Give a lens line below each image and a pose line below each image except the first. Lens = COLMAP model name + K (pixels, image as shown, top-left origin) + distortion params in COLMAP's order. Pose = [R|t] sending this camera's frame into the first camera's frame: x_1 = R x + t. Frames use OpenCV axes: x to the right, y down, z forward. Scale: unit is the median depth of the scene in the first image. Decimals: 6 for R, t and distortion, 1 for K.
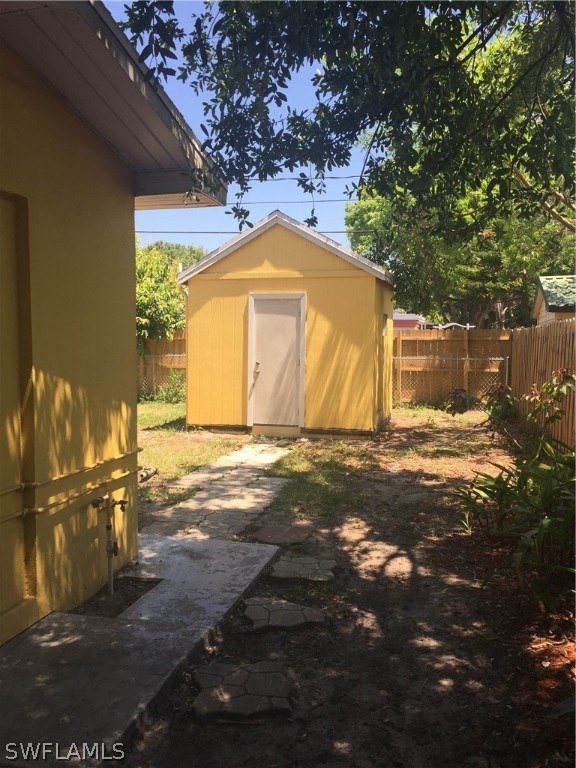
lens RADIAL K [[648.5, 0, 288.0], [0, 648.5, 384.0], [0, 0, 1]] dist [0.061636, -0.078072]
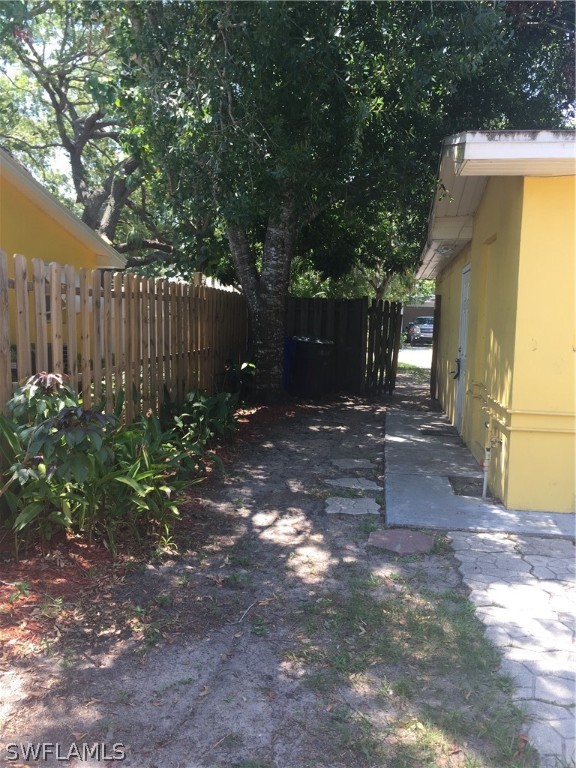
lens RADIAL K [[648.5, 0, 288.0], [0, 648.5, 384.0], [0, 0, 1]] dist [0.061636, -0.078072]
pose [[-0.994858, -0.018024, -0.099659, 0.221219], [-0.035360, 0.983927, 0.175034, -0.107139], [0.094902, 0.177658, -0.979506, 1.815446]]
